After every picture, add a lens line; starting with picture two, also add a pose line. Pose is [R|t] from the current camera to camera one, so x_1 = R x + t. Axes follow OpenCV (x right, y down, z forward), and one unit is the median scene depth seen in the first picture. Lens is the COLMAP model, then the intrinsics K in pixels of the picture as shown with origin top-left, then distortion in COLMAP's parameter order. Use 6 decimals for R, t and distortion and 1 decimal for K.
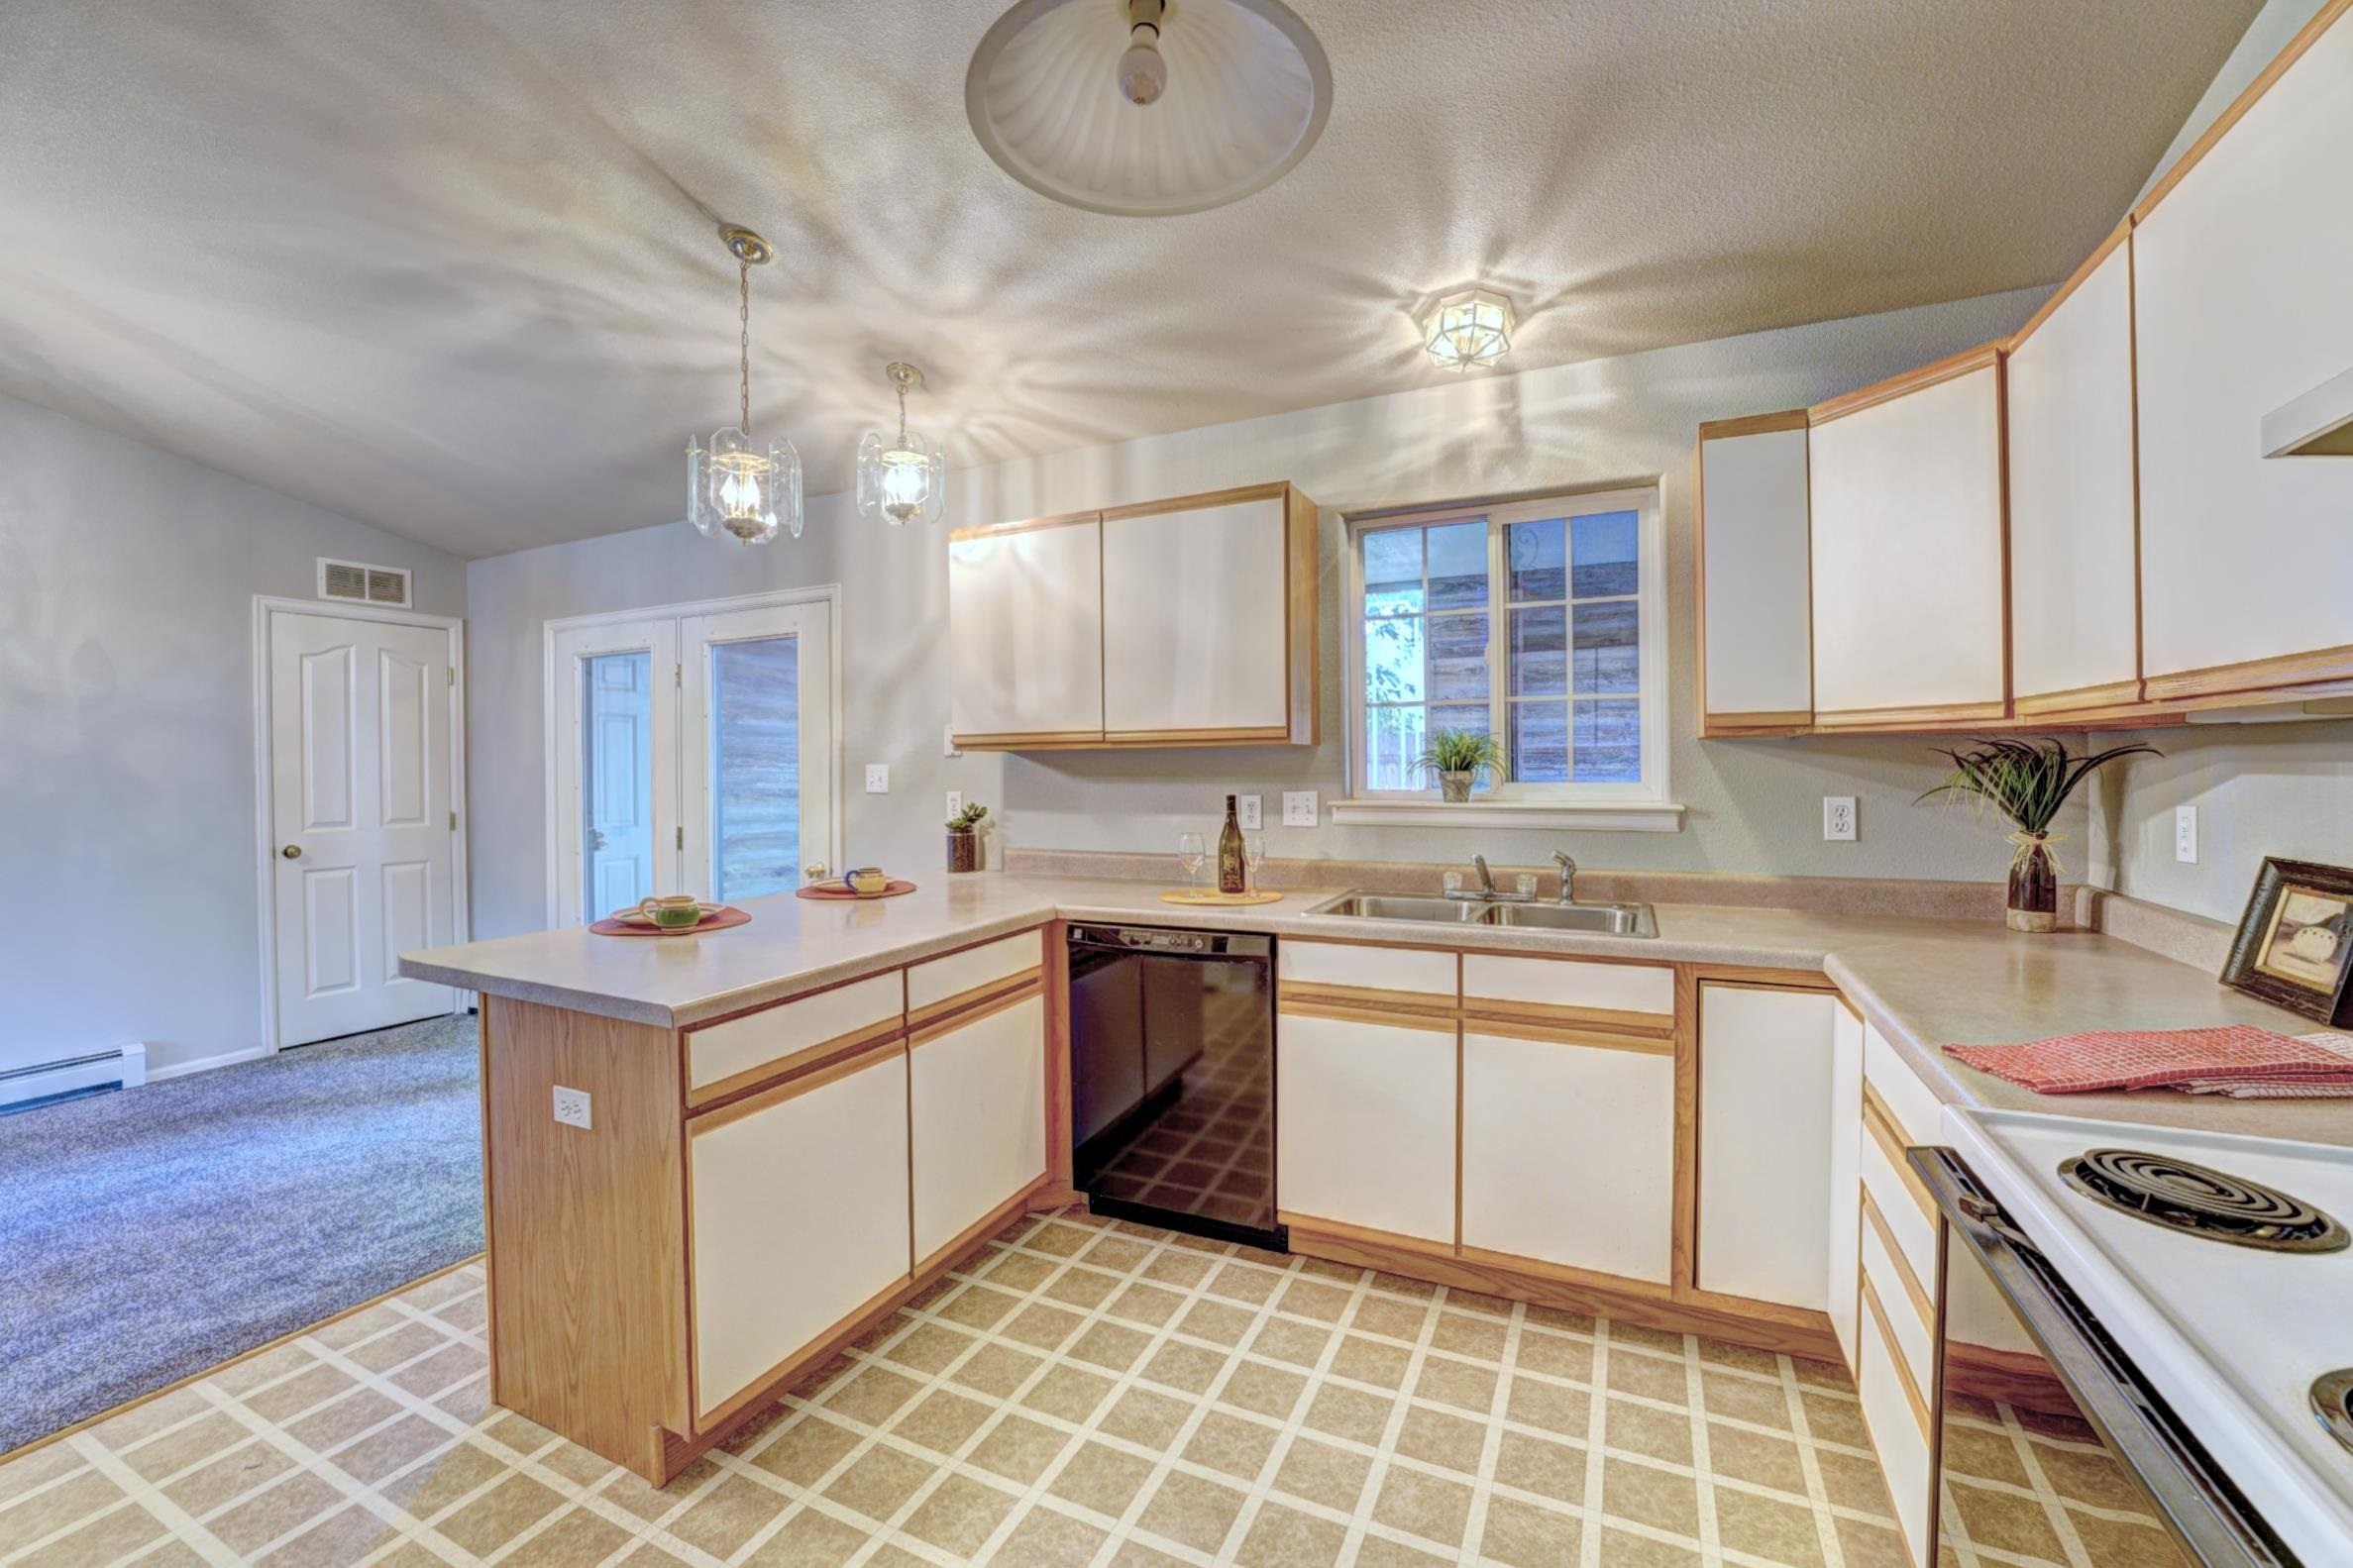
lens RADIAL K [[967.9, 0, 1160.7], [0, 967.9, 765.6], [0, 0, 1]] dist [-0.019482, 0.000042]
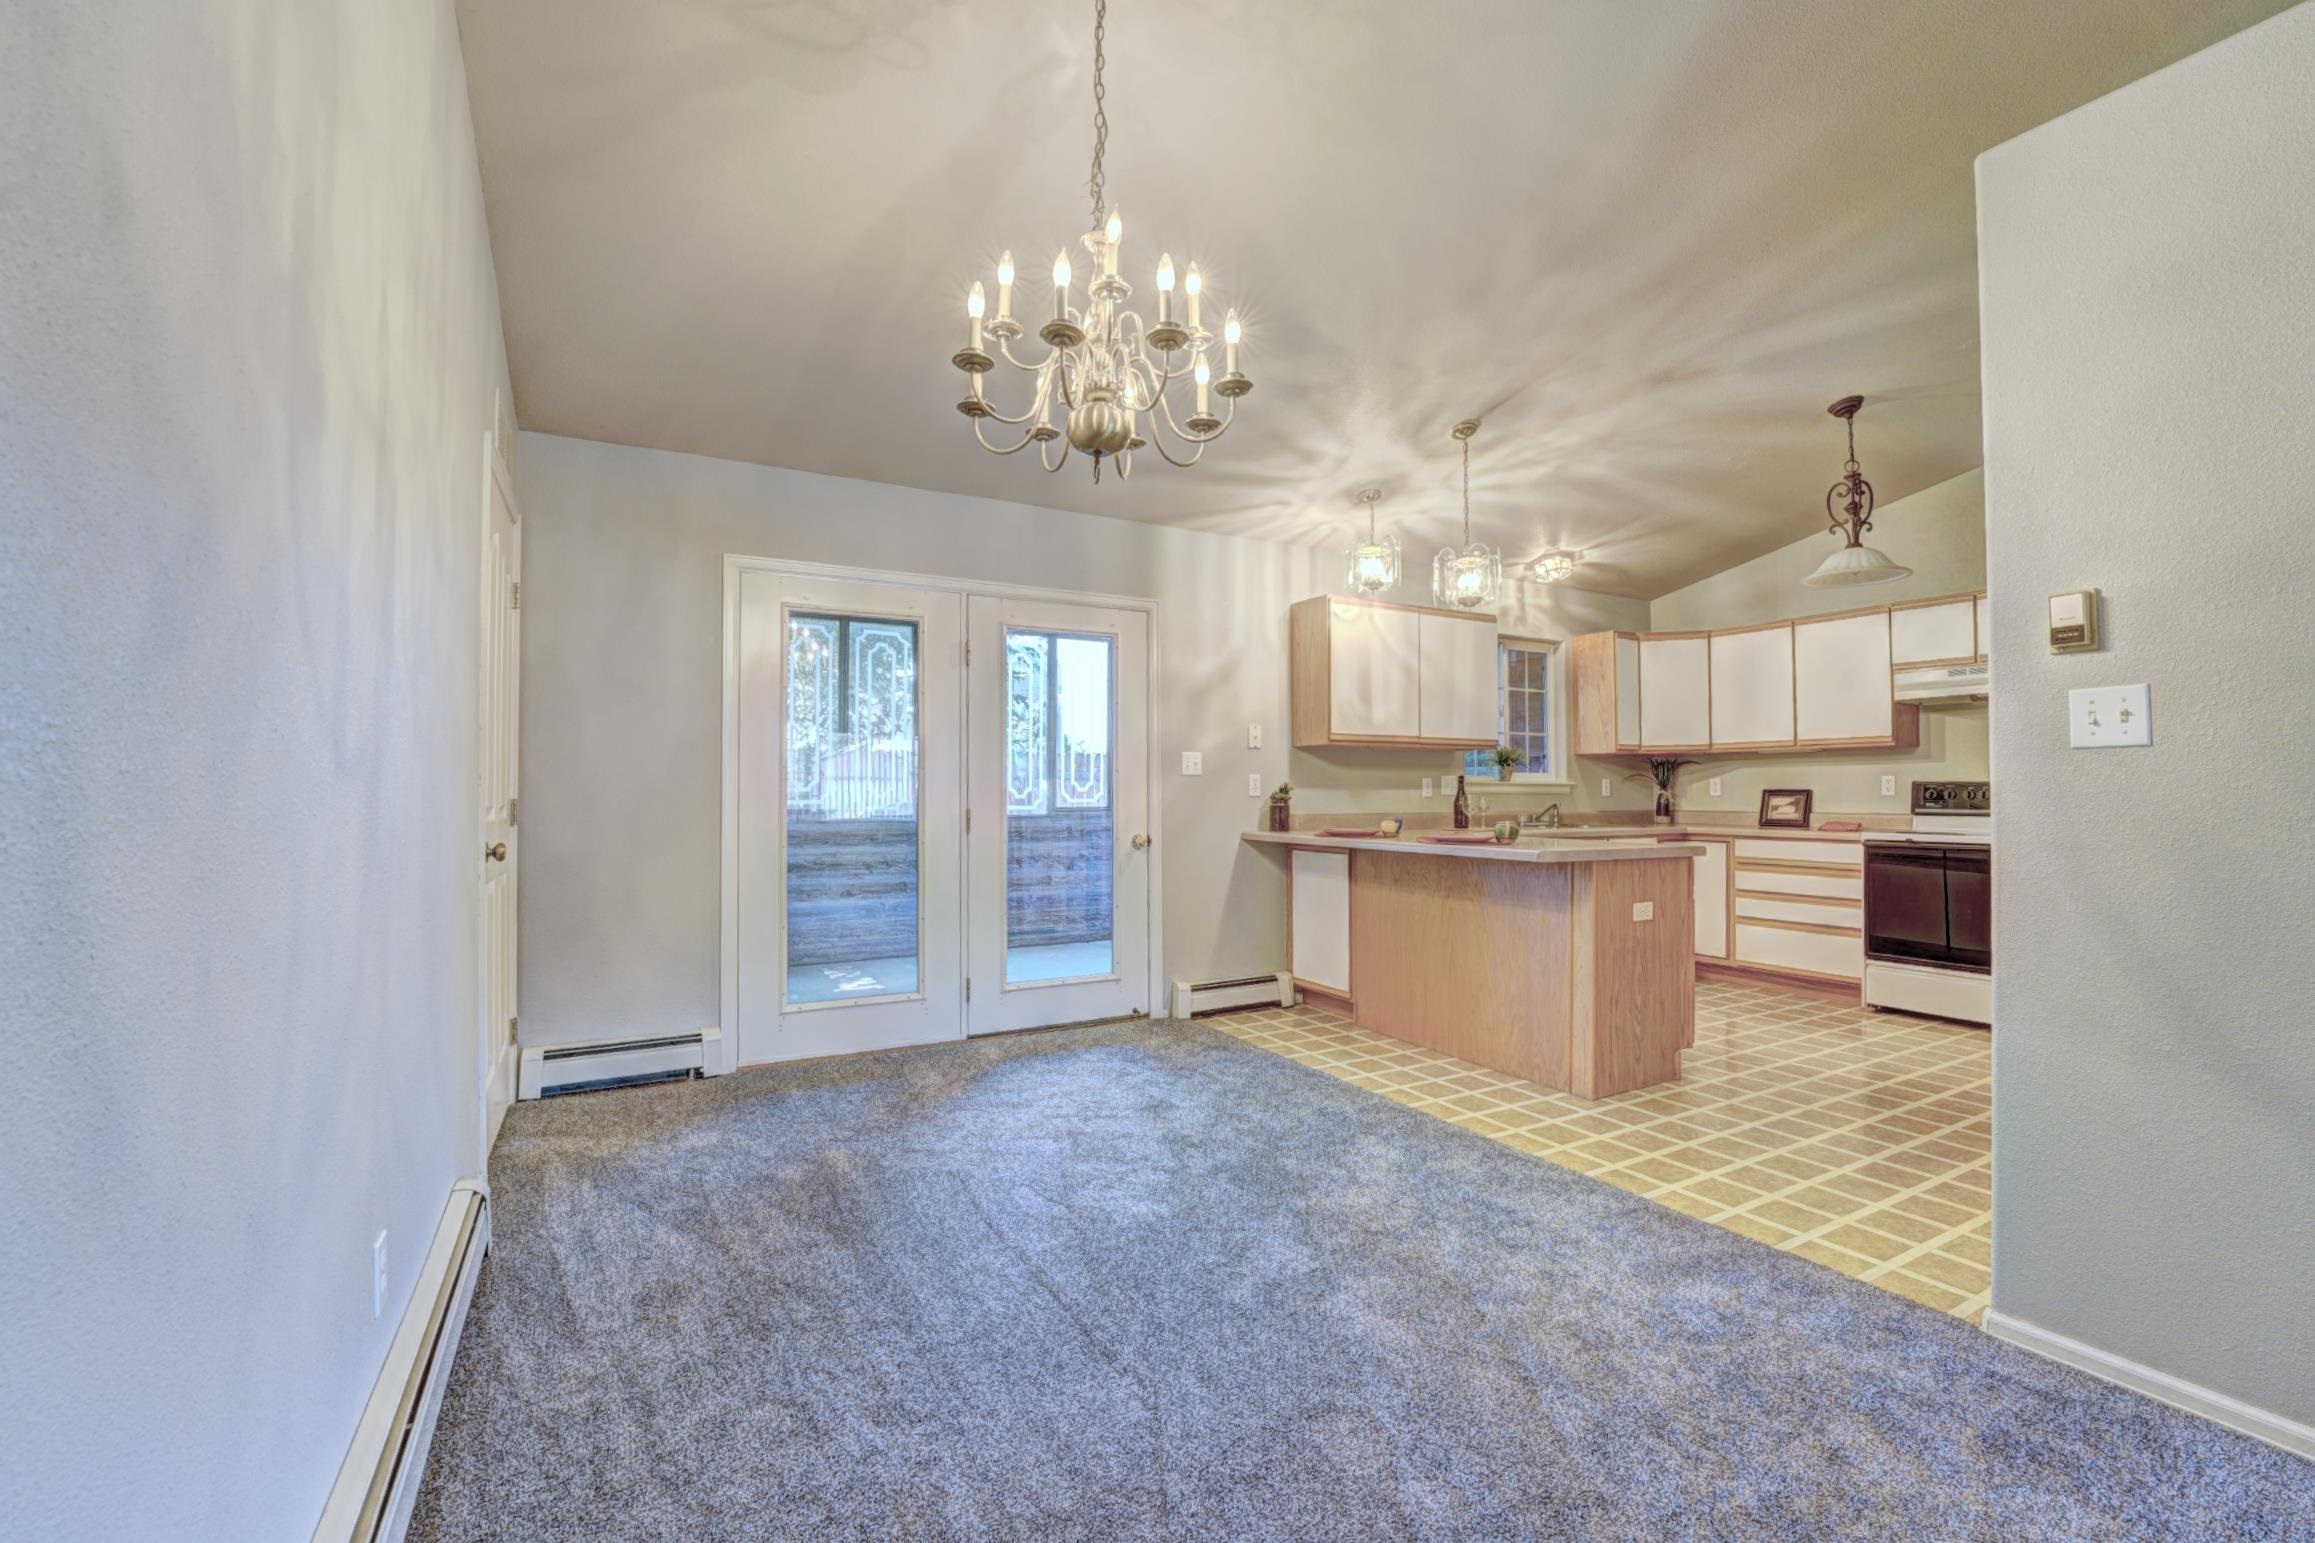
lens RADIAL K [[952.4, 0, 1167.8], [0, 952.4, 761.8], [0, 0, 1]] dist [-0.019482, 0.000042]
pose [[0.574229, 0.036260, 0.817892, -1.686779], [-0.005211, 0.999160, -0.040637, 0.079300], [-0.818678, 0.019073, 0.573936, 0.407711]]
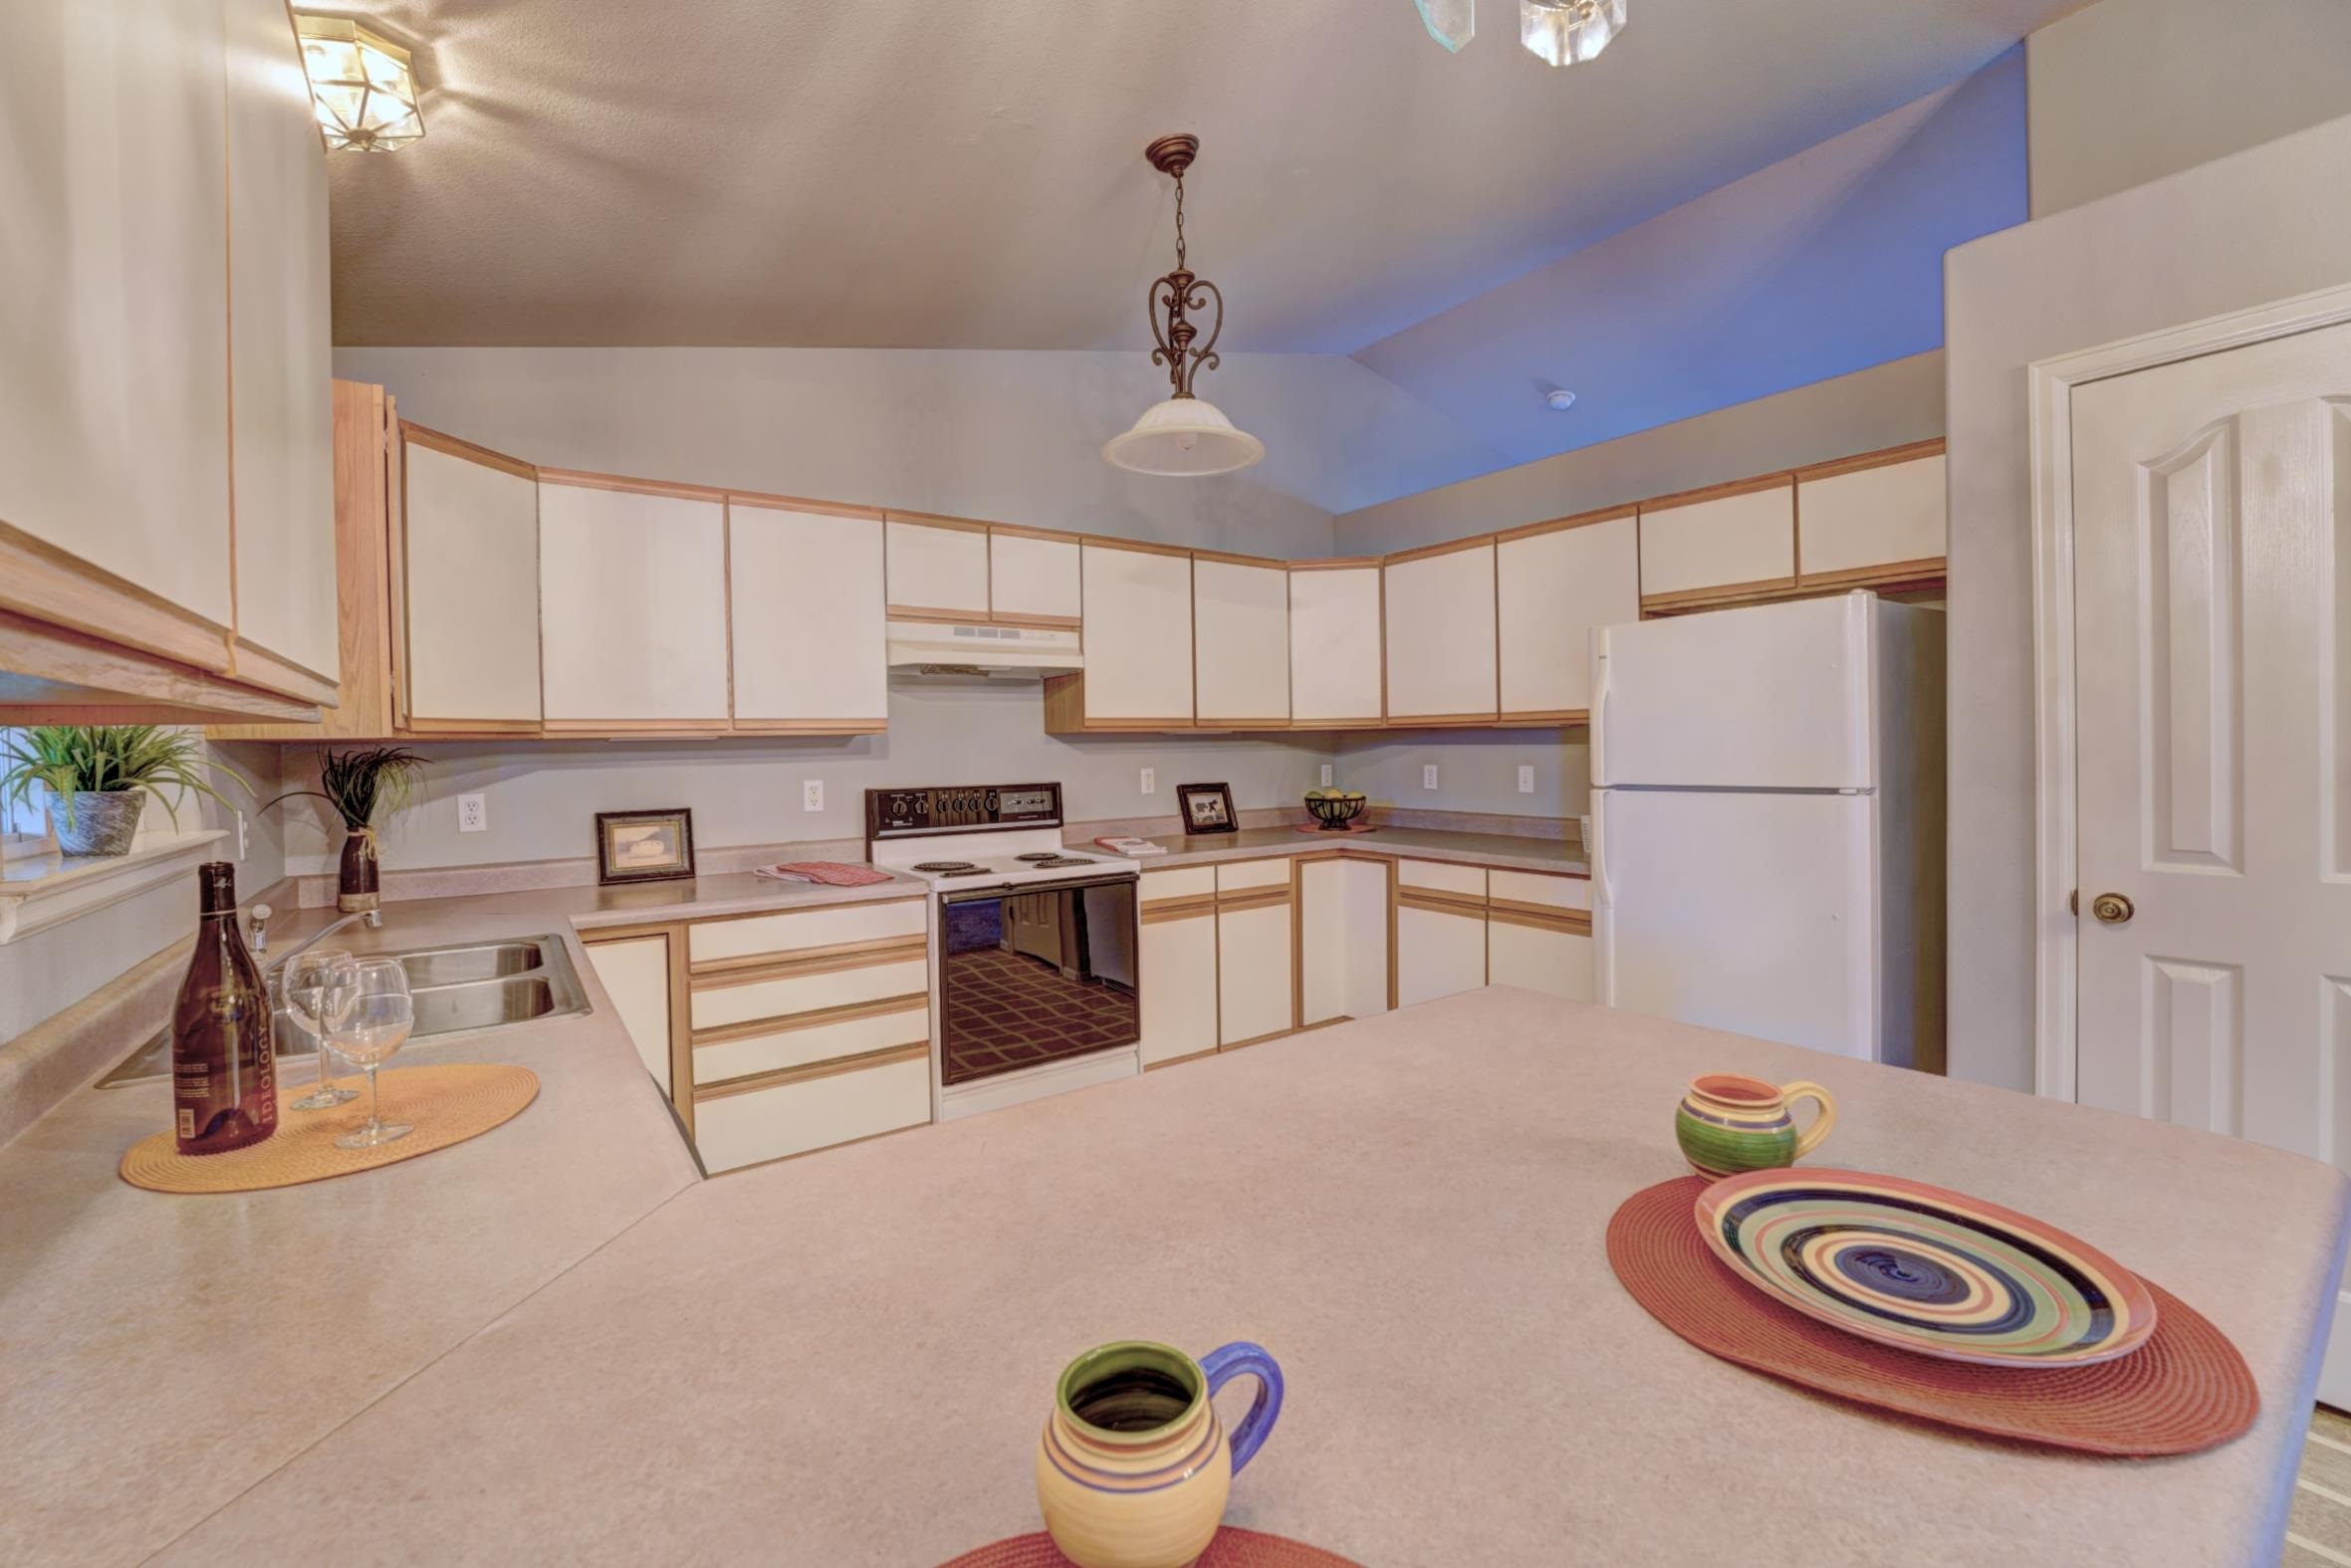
lens RADIAL K [[967.1, 0, 1159.7], [0, 967.1, 767.2], [0, 0, 1]] dist [-0.019482, 0.000042]
pose [[-0.873647, 0.013642, 0.486368, -0.379914], [0.027265, 0.999409, 0.020943, -0.001657], [-0.485795, 0.031558, -0.873503, 1.103886]]
